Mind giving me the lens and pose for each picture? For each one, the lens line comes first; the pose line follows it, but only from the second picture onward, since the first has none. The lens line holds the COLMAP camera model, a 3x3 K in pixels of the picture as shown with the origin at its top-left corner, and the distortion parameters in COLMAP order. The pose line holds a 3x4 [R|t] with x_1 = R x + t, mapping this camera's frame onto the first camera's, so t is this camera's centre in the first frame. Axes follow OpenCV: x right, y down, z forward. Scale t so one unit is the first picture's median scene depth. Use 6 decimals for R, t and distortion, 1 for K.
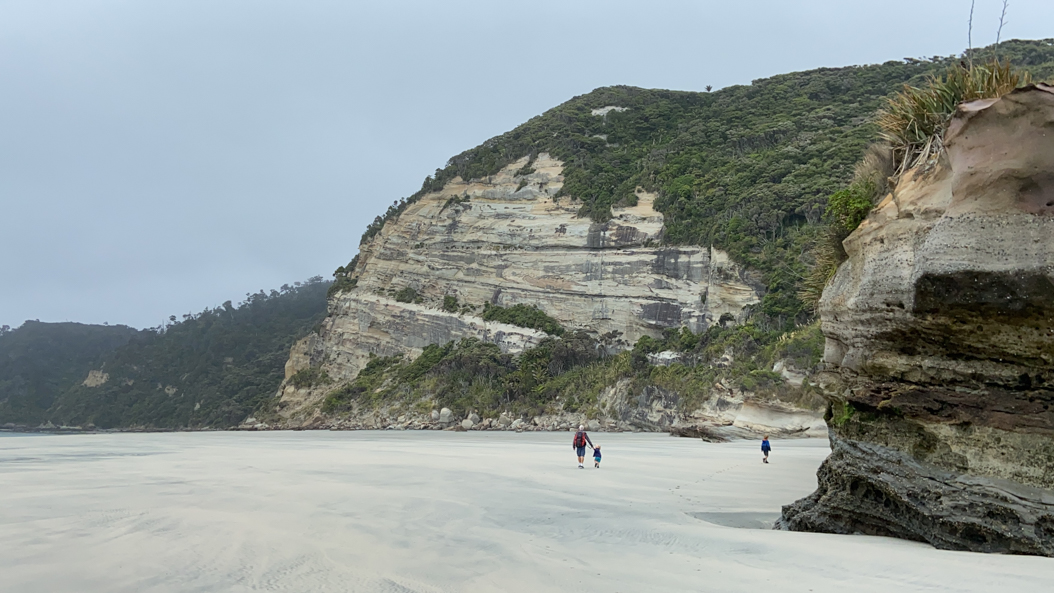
lens RADIAL K [[1012.5, 0, 527.0], [0, 1012.5, 294.2], [0, 0, 1]] dist [0.120283, 0.000000]
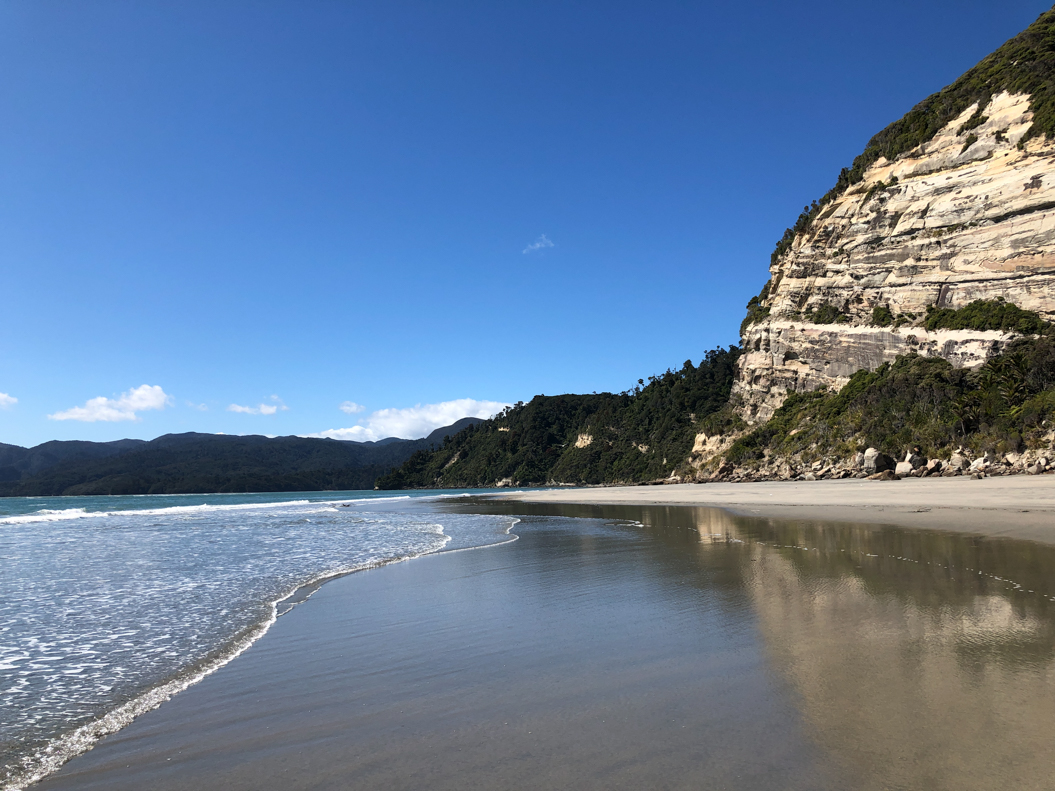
lens RADIAL K [[848.8, 0, 525.3], [0, 848.8, 400.0], [0, 0, 1]] dist [0.001210, 0.004297]
pose [[0.846850, -0.086863, -0.524690, 0.029963], [0.105985, 0.994347, 0.006445, 0.040413], [0.521164, -0.061067, 0.851269, 0.298293]]
